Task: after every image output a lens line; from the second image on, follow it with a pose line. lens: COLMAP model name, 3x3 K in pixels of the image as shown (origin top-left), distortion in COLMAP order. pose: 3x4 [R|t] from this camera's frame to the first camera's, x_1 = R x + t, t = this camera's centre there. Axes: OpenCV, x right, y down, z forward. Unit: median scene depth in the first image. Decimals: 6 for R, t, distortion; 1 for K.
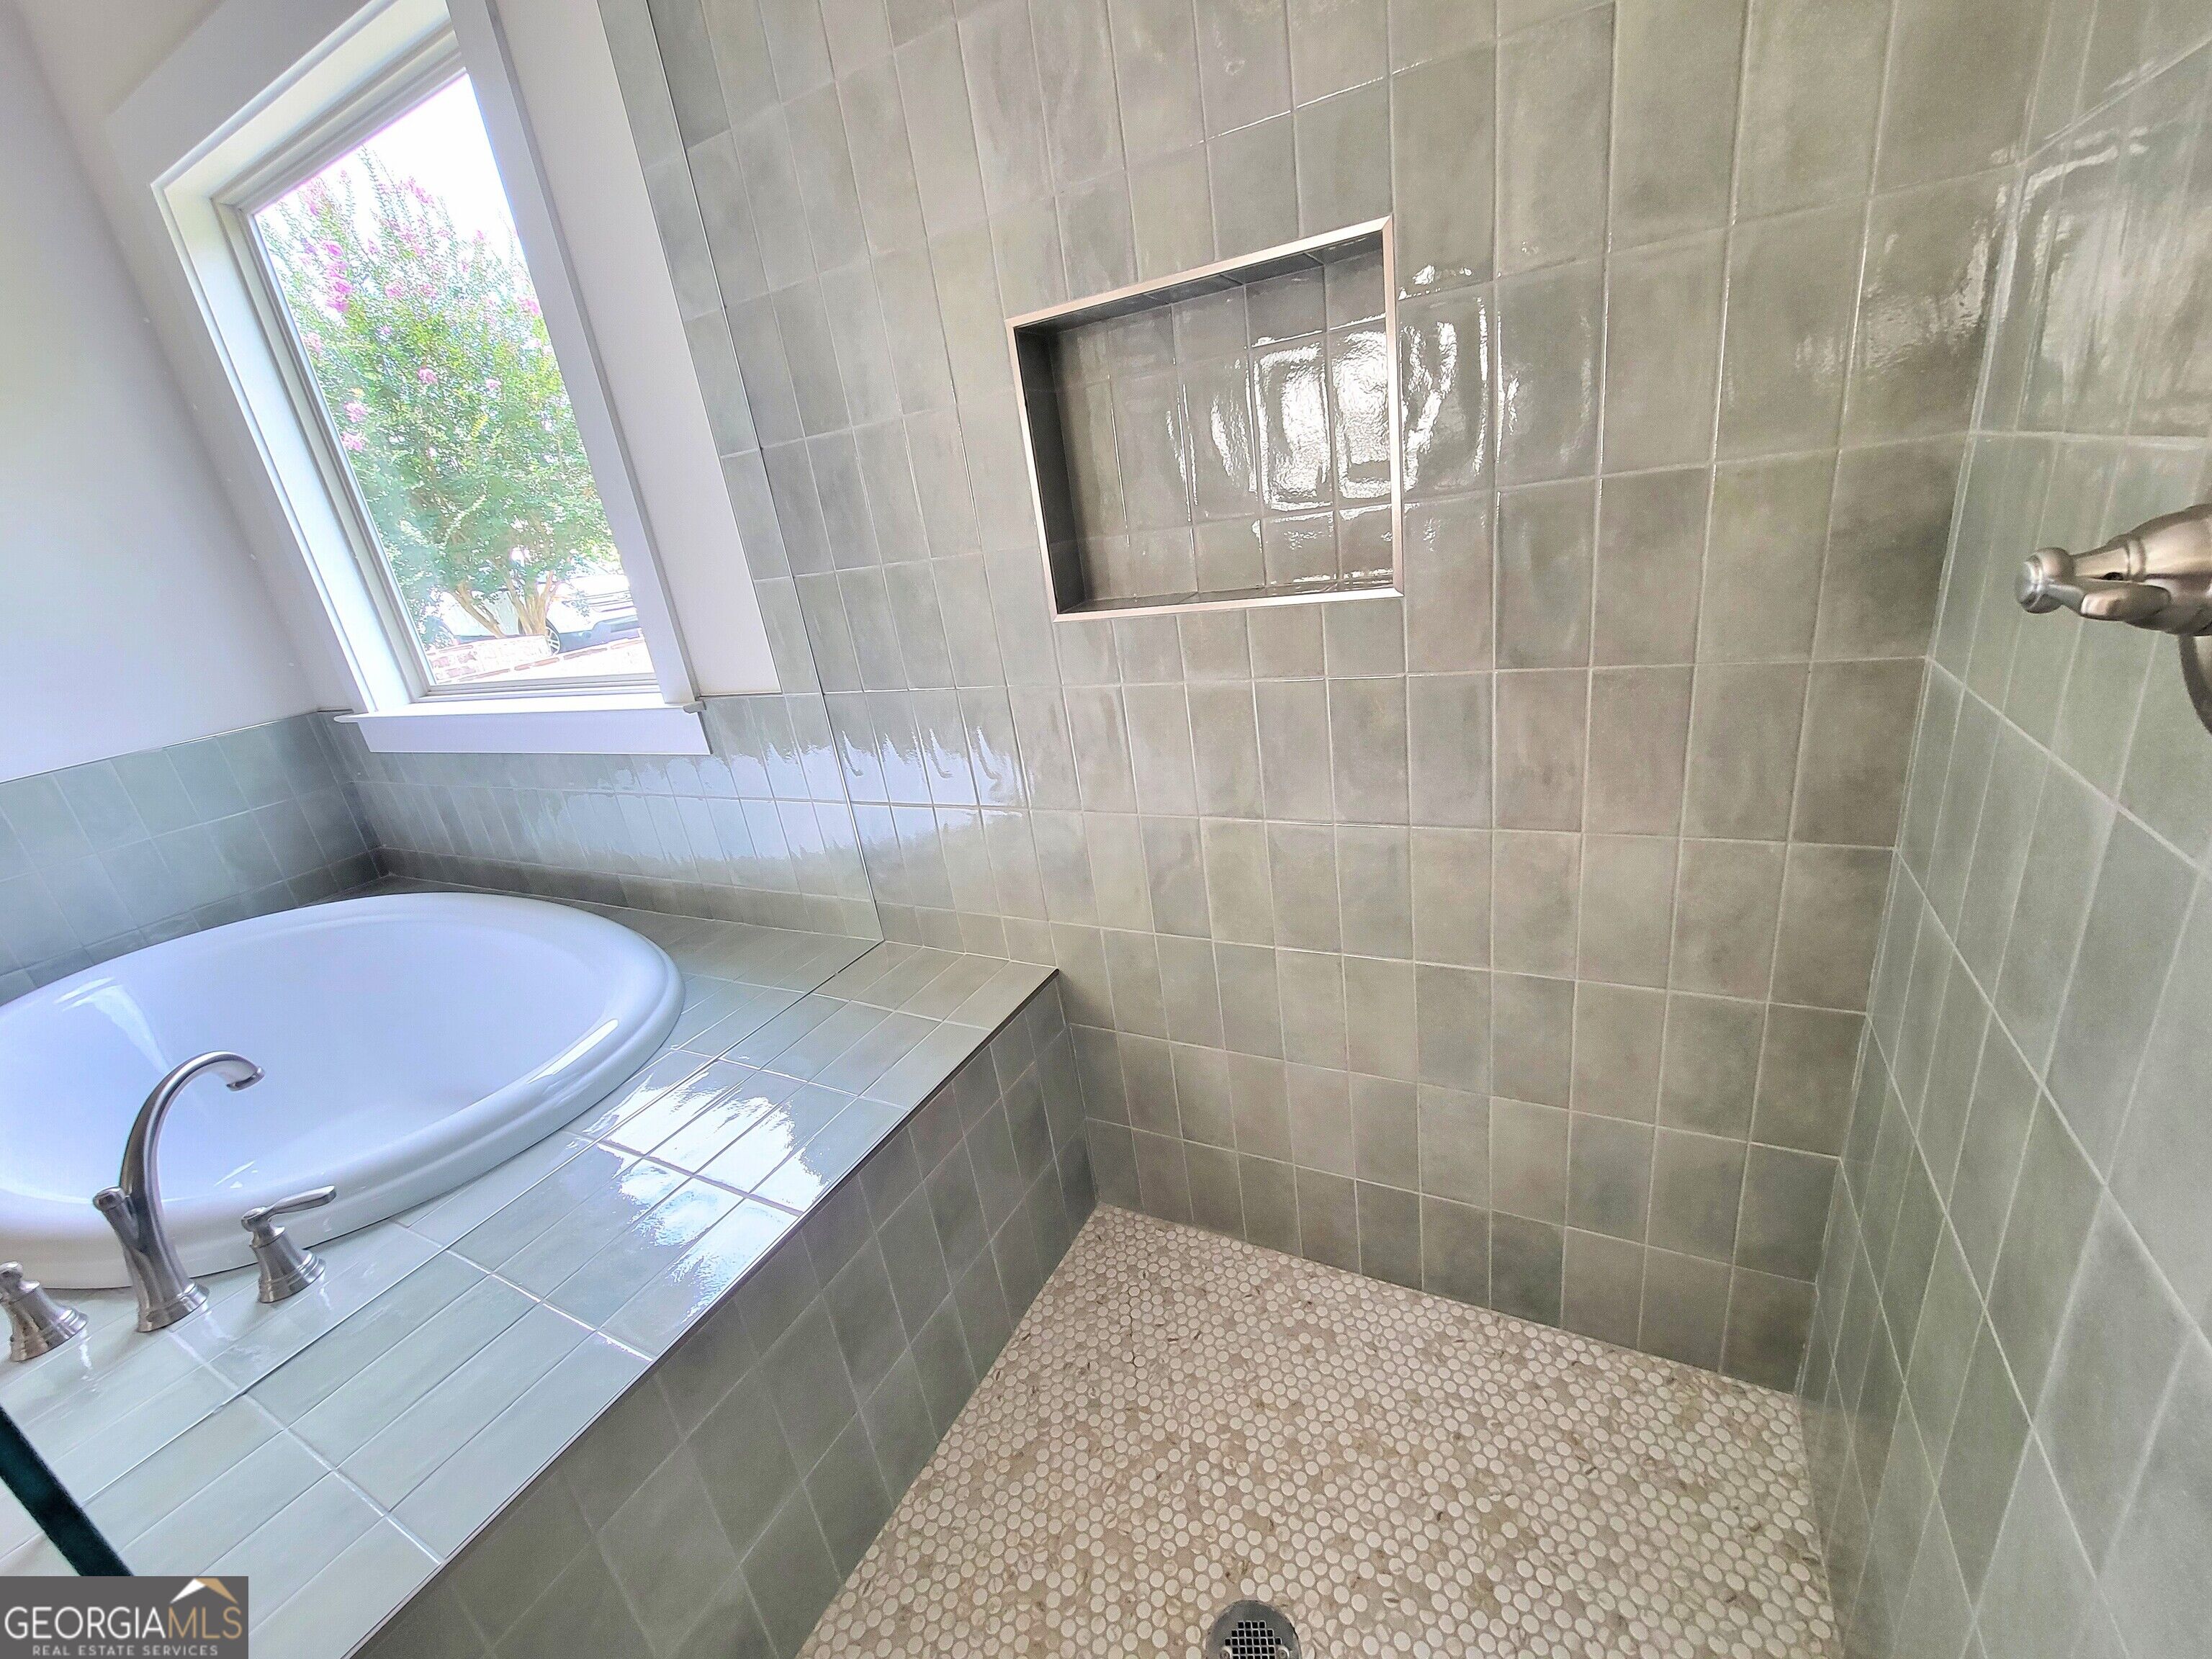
lens RADIAL K [[906.5, 0, 1112.9], [0, 906.5, 835.9], [0, 0, 1]] dist [-0.001639, 0.003362]
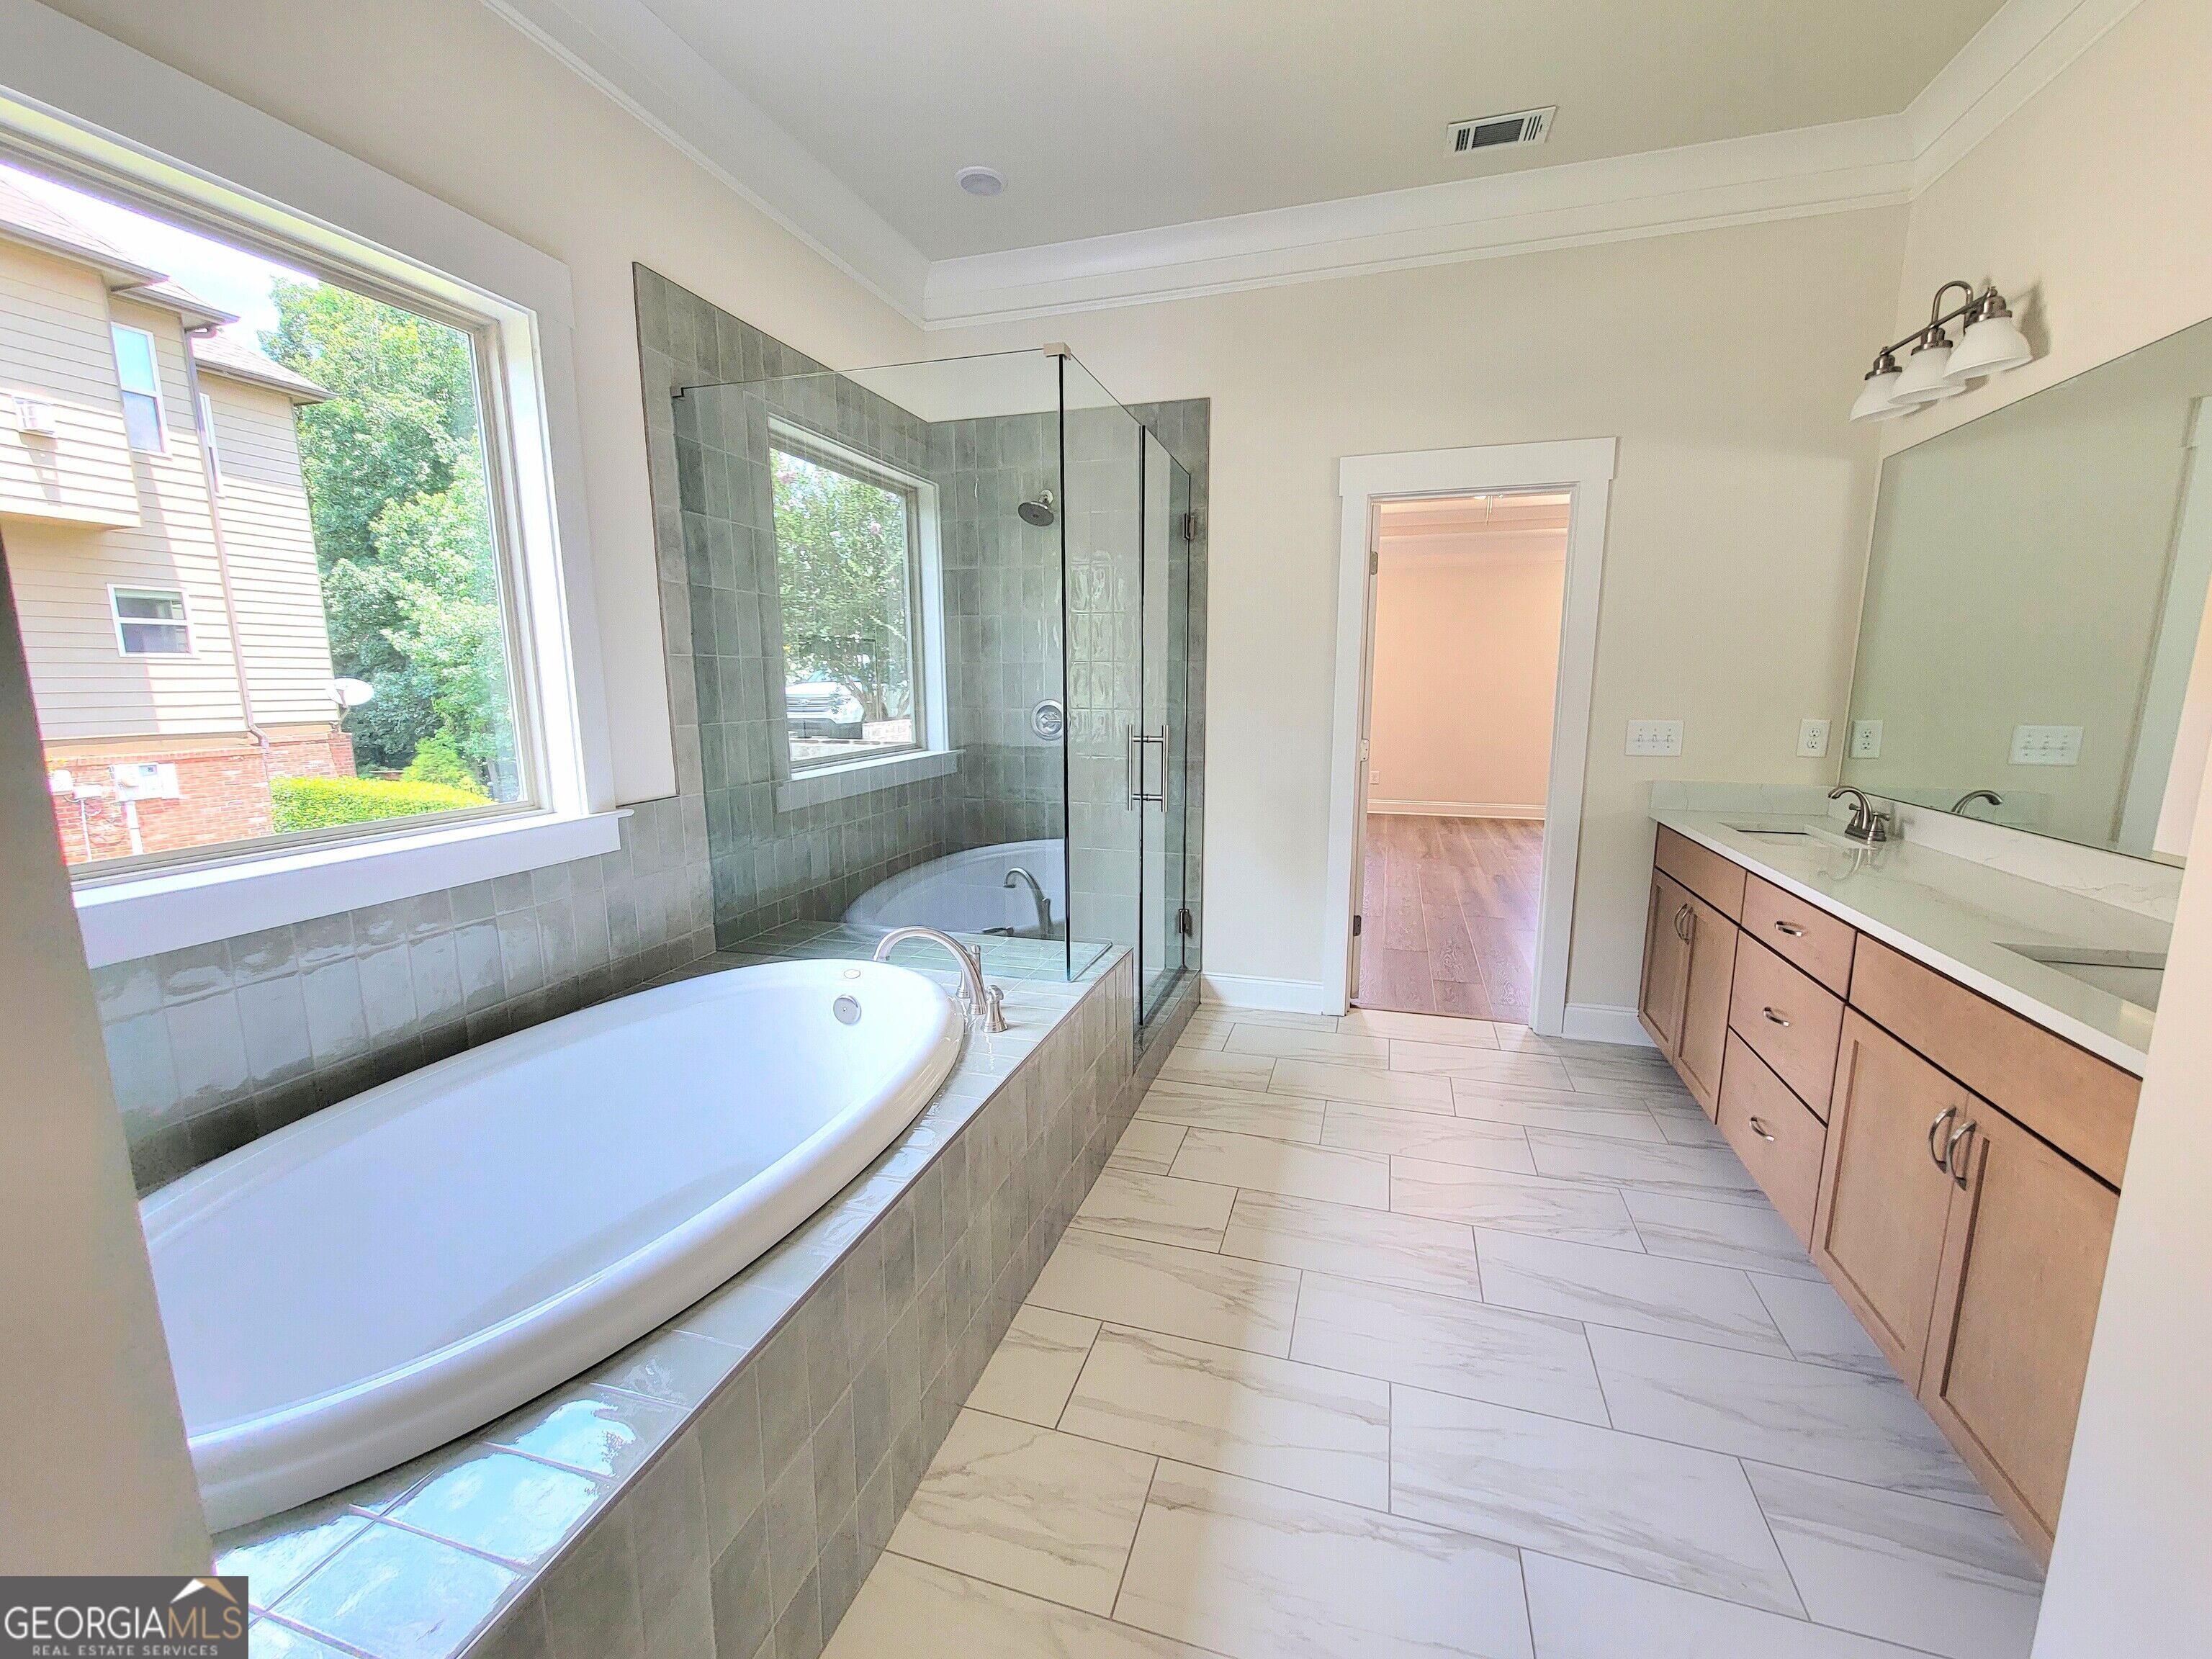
lens RADIAL K [[906.5, 0, 1112.9], [0, 906.5, 835.9], [0, 0, 1]] dist [-0.001639, 0.003362]
pose [[-0.187305, -0.035497, 0.981660, -2.437657], [0.365556, 0.925050, 0.103200, 0.025910], [-0.911749, 0.378182, -0.160291, 0.695806]]
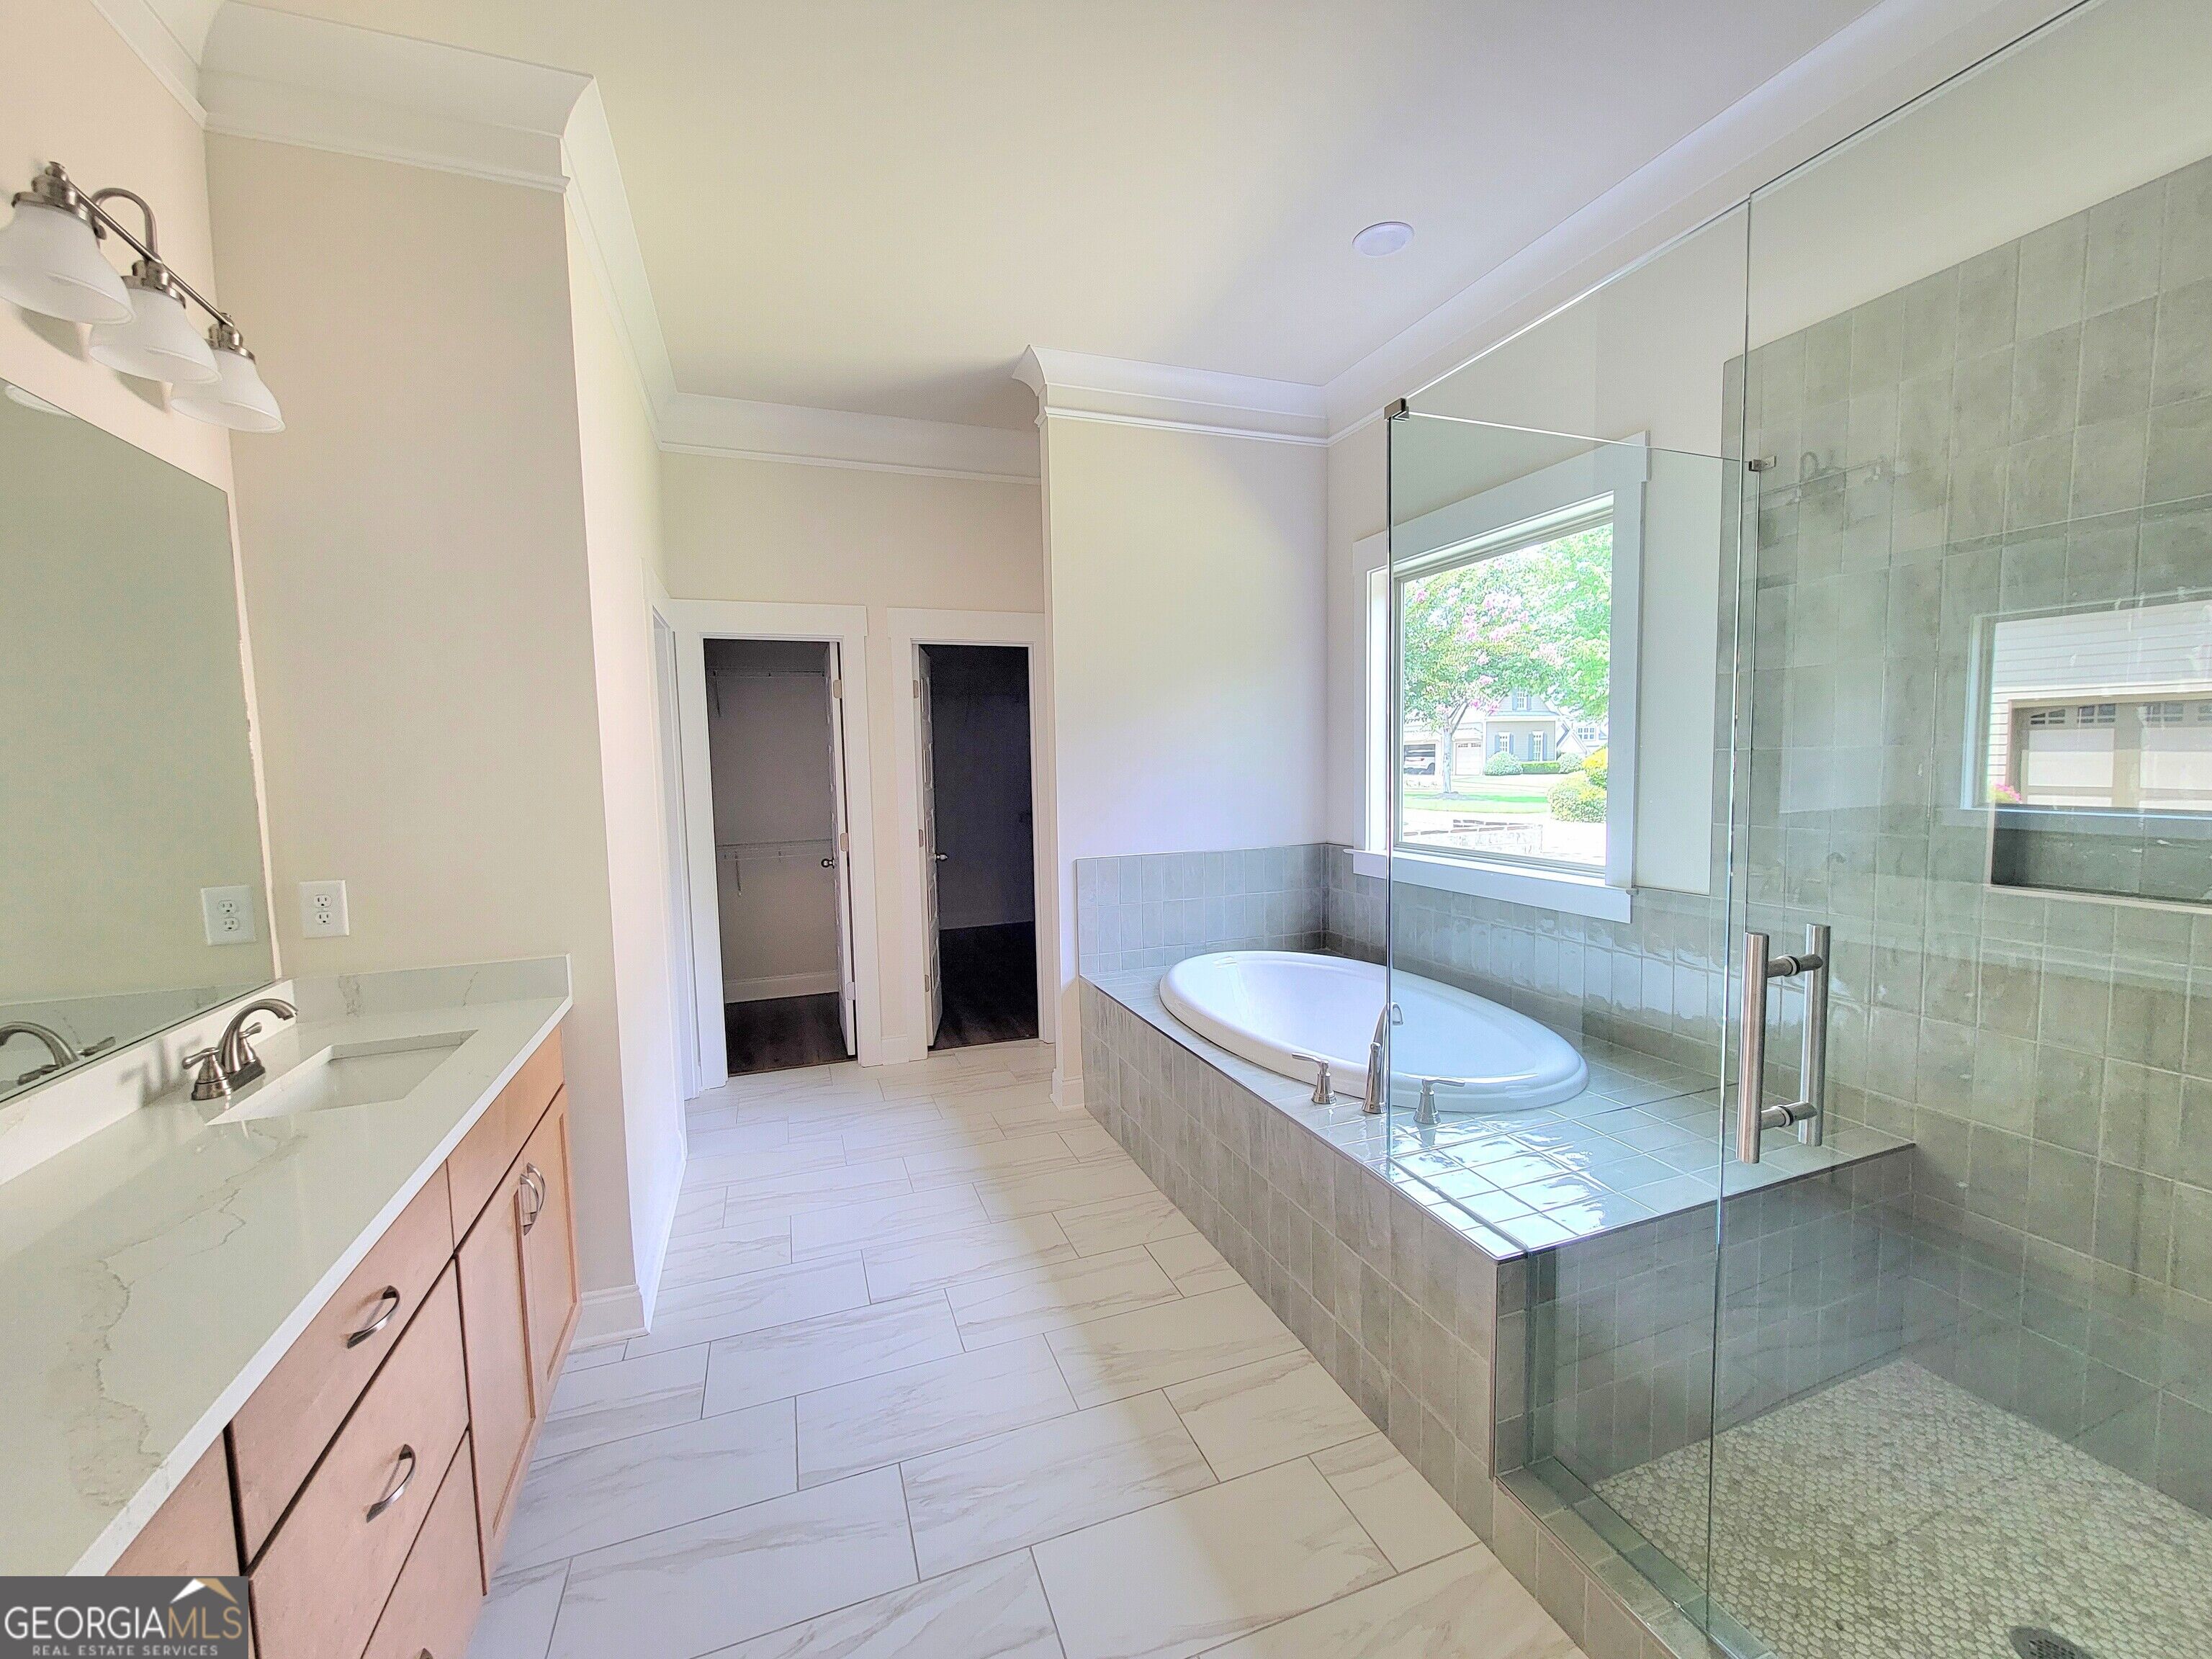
lens RADIAL K [[906.5, 0, 1112.9], [0, 906.5, 835.9], [0, 0, 1]] dist [-0.001639, 0.003362]
pose [[0.744221, 0.175045, -0.644589, -0.174839], [-0.304115, 0.948018, -0.093676, 0.226424], [0.594684, 0.265745, 0.758769, -0.903147]]
